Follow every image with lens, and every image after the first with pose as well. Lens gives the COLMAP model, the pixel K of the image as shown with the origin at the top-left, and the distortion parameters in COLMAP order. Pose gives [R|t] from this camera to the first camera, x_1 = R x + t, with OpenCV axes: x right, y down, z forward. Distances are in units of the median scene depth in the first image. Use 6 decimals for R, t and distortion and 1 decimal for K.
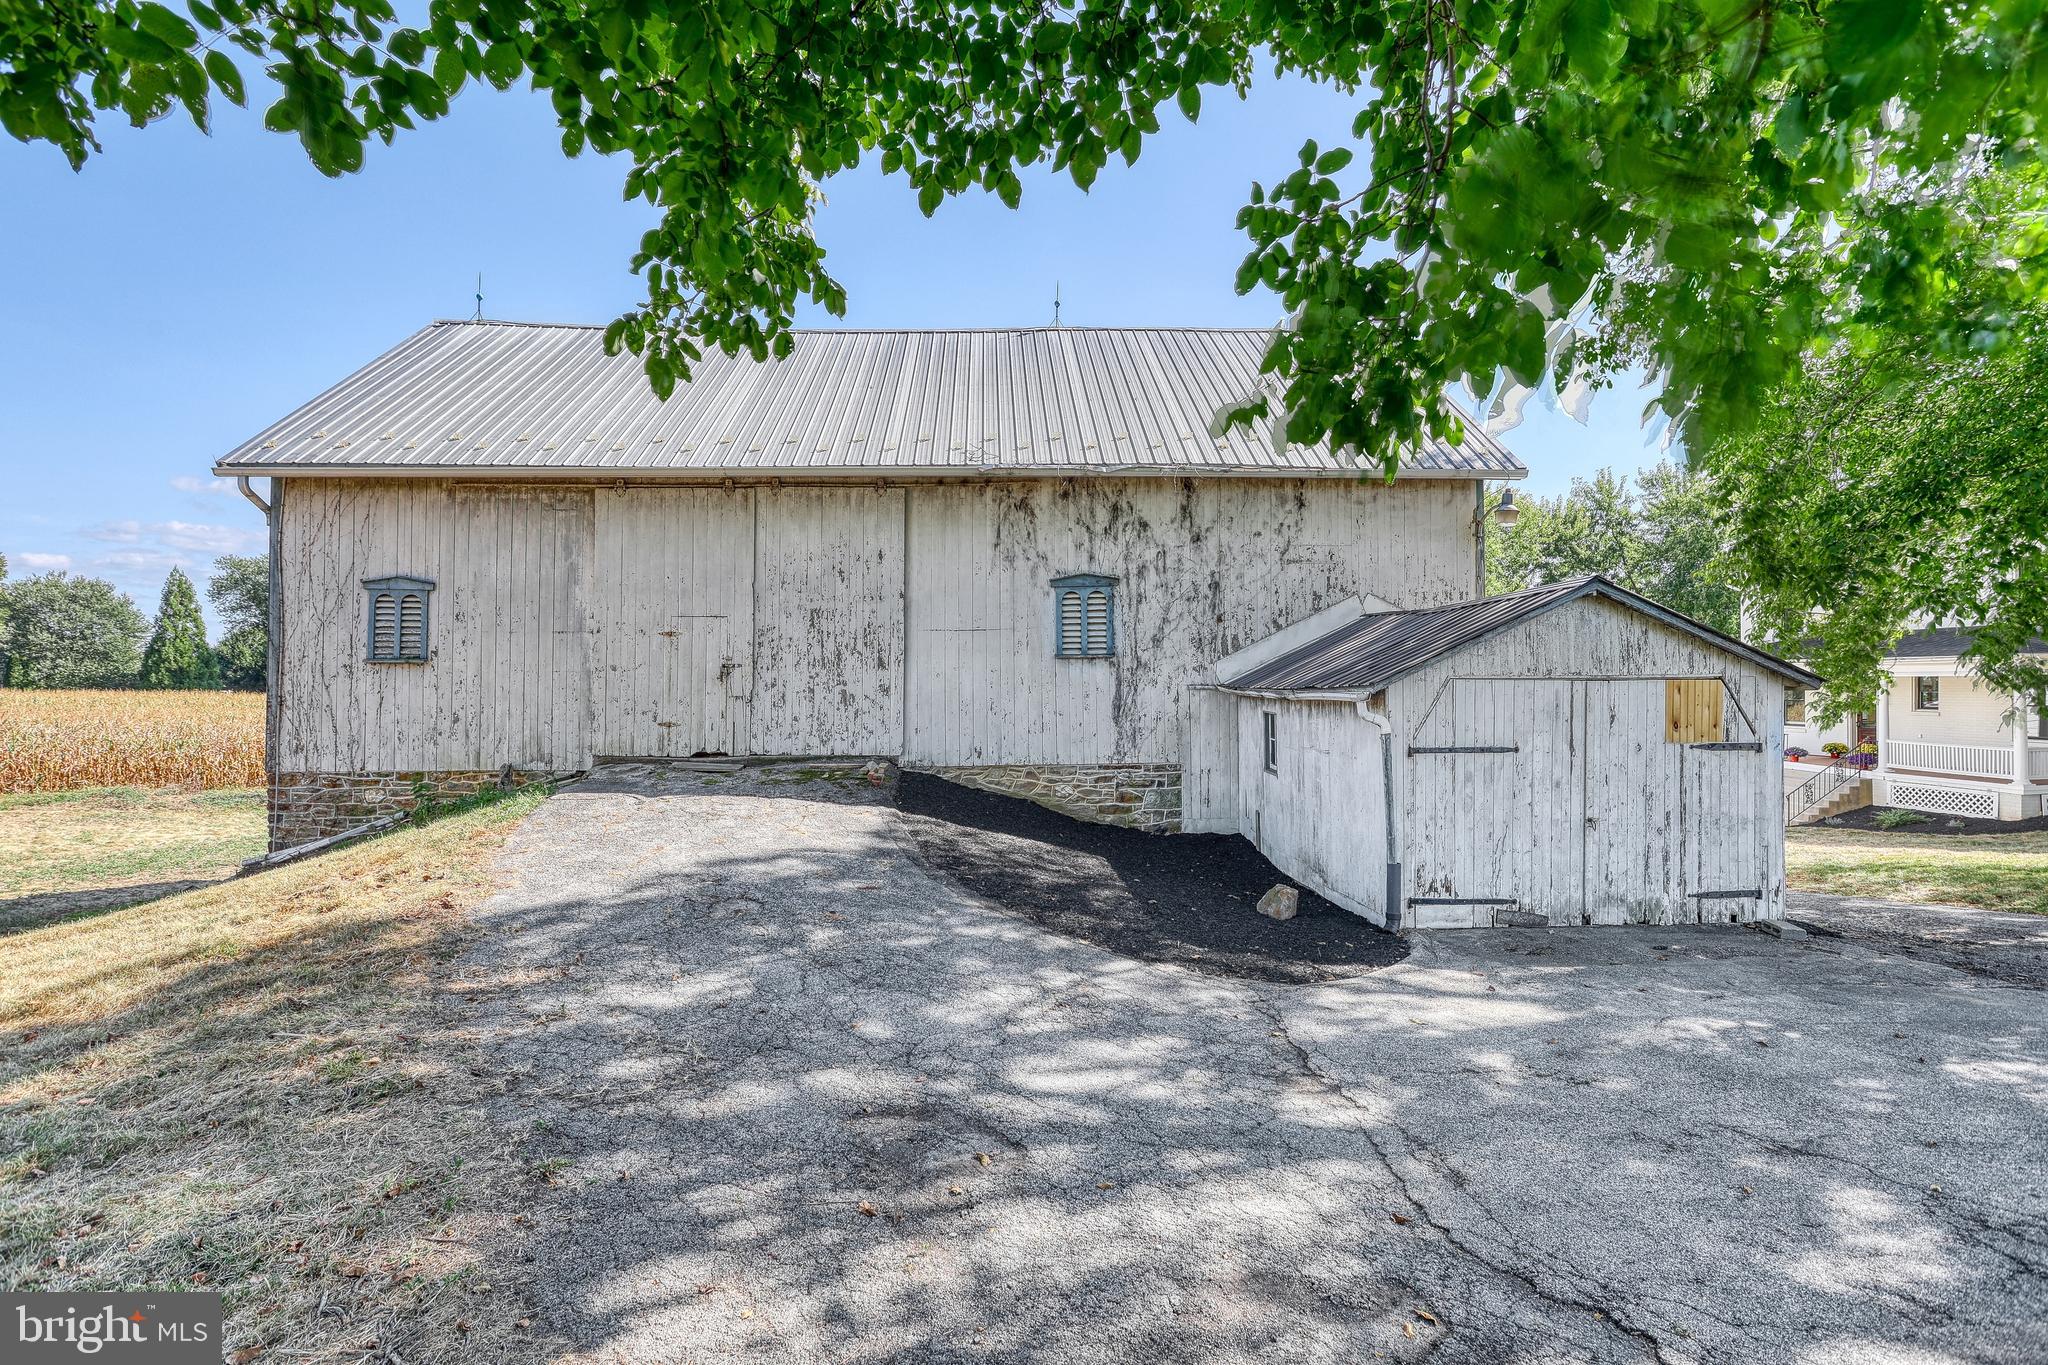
lens RADIAL K [[971.2, 0, 1024.8], [0, 971.2, 690.6], [0, 0, 1]] dist [-0.001153, 0.002522]
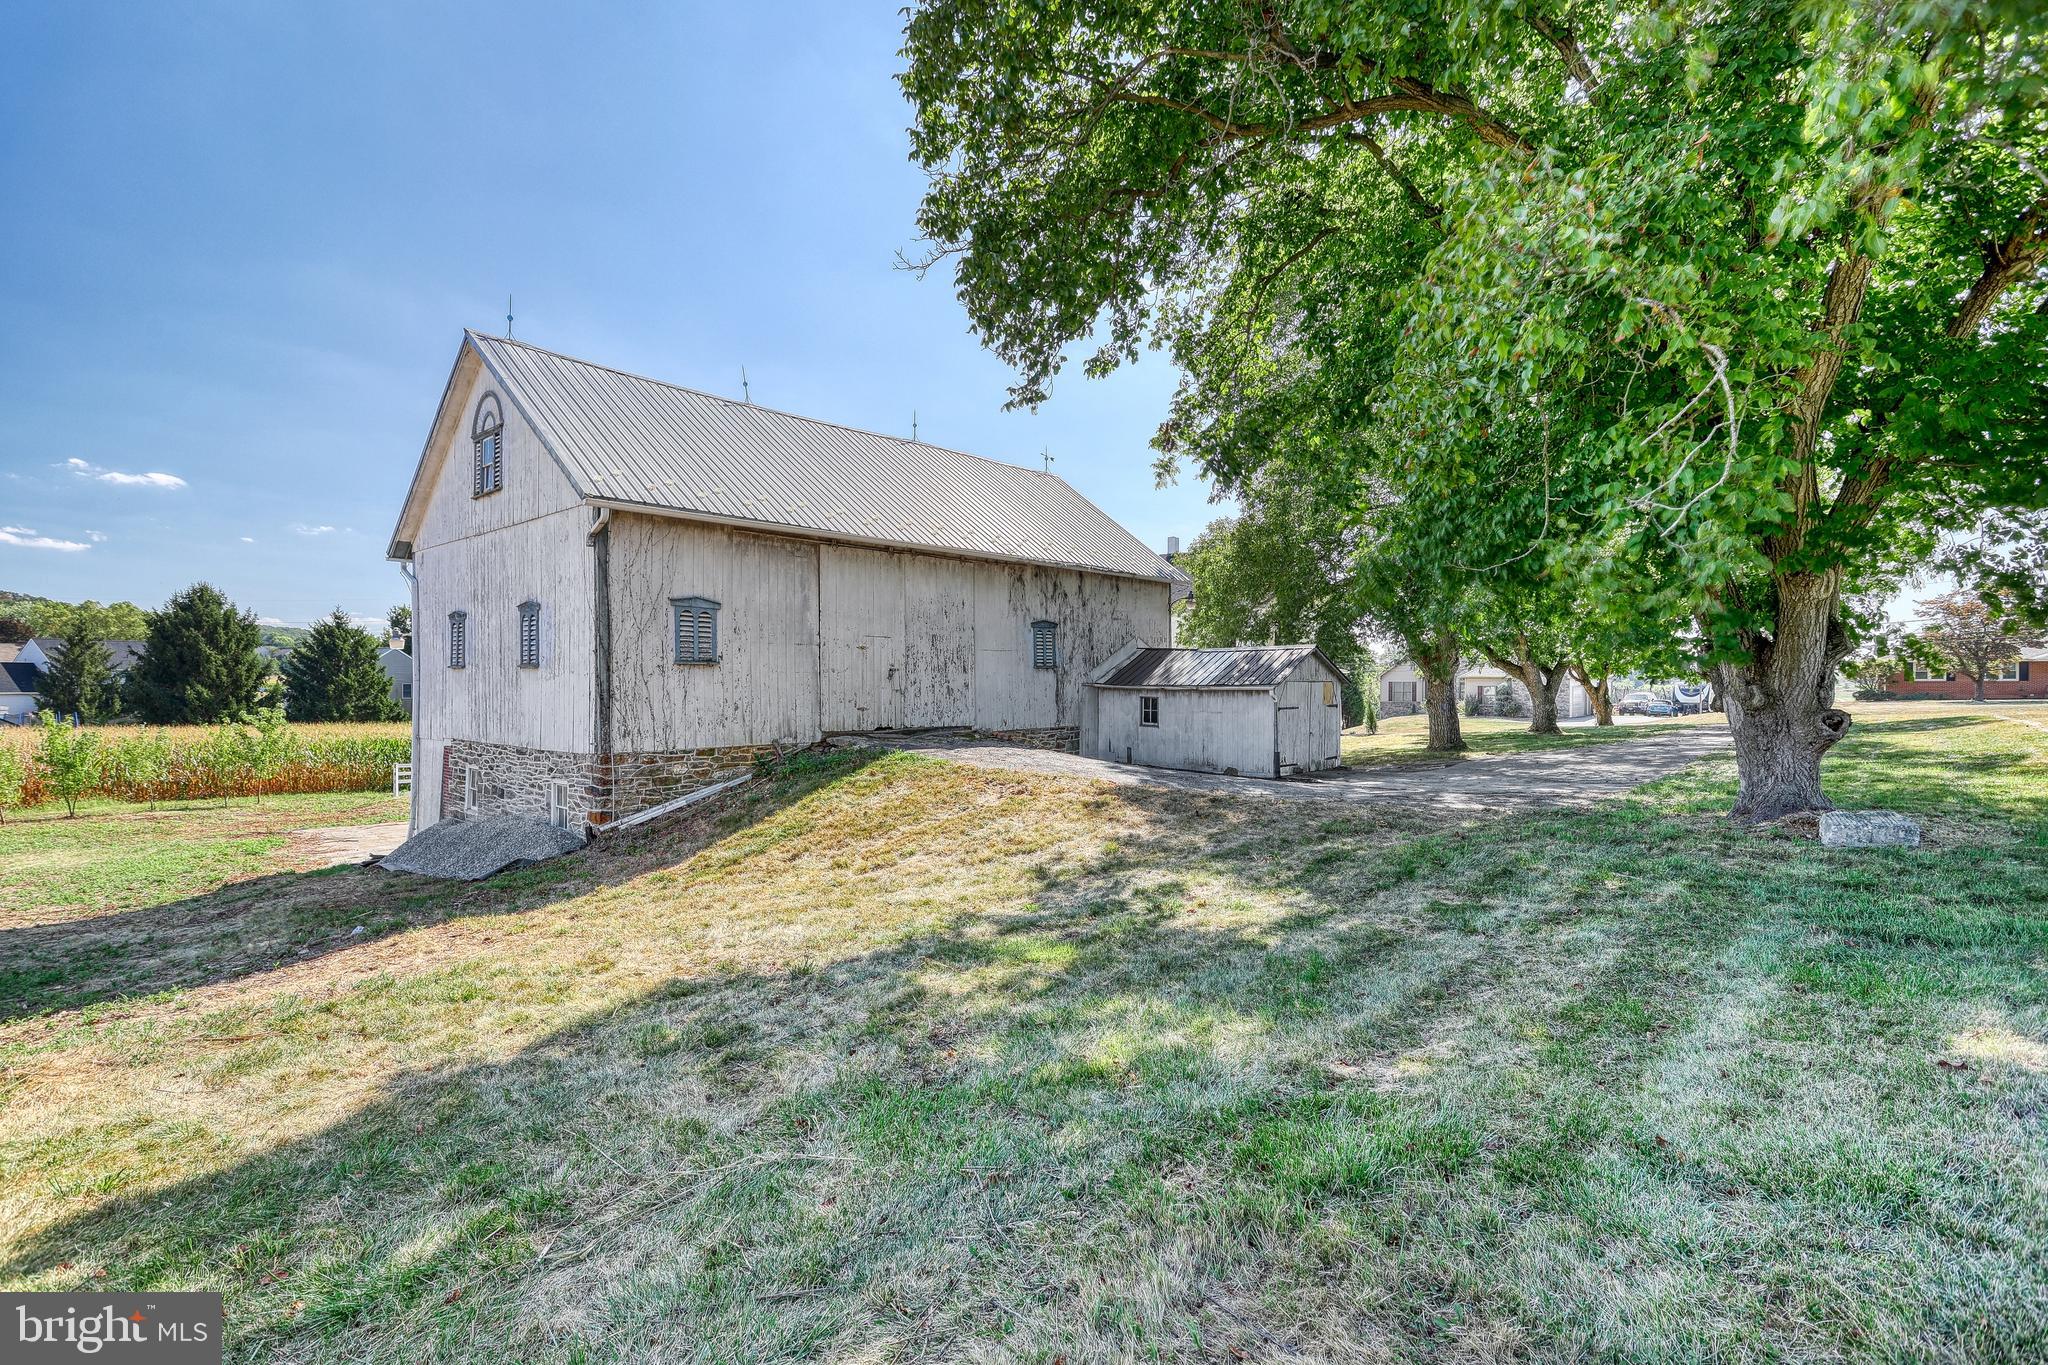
lens RADIAL K [[971.2, 0, 1025.9], [0, 971.2, 682.6], [0, 0, 1]] dist [-0.001153, 0.002522]
pose [[0.693051, 0.003732, 0.720879, -1.265946], [0.003953, 0.999952, -0.008977, 0.008899], [-0.720878, 0.009071, 0.693002, -0.204607]]
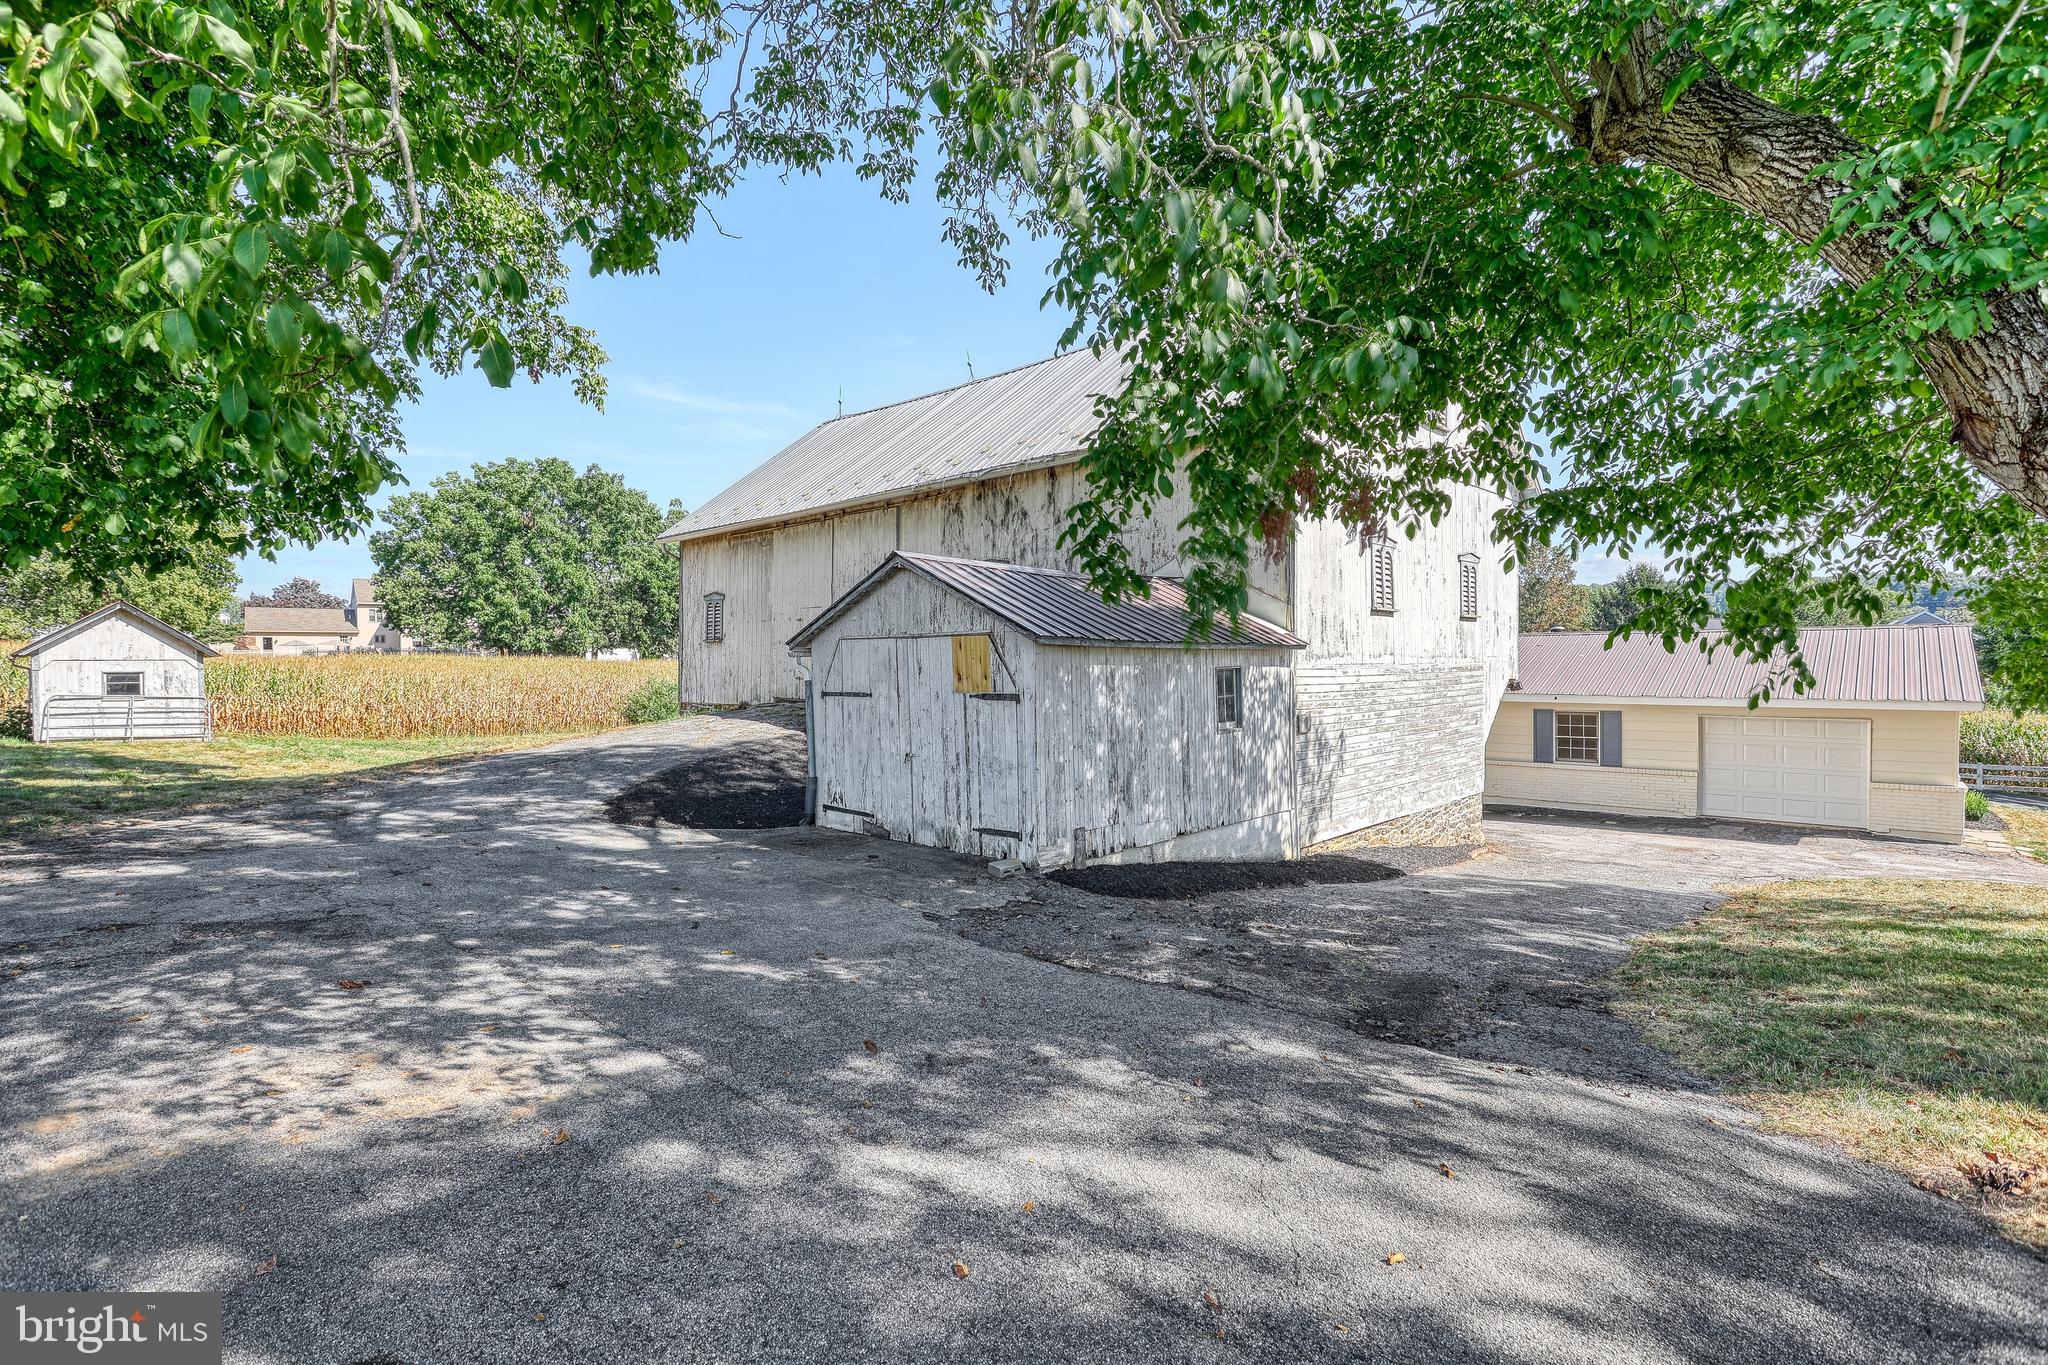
lens RADIAL K [[971.2, 0, 1024.7], [0, 971.2, 676.5], [0, 0, 1]] dist [-0.001153, 0.002522]
pose [[0.702592, 0.009799, -0.711525, 0.995882], [-0.000477, 0.999911, 0.013300, 0.013085], [0.711592, -0.009005, 0.702535, 0.167726]]
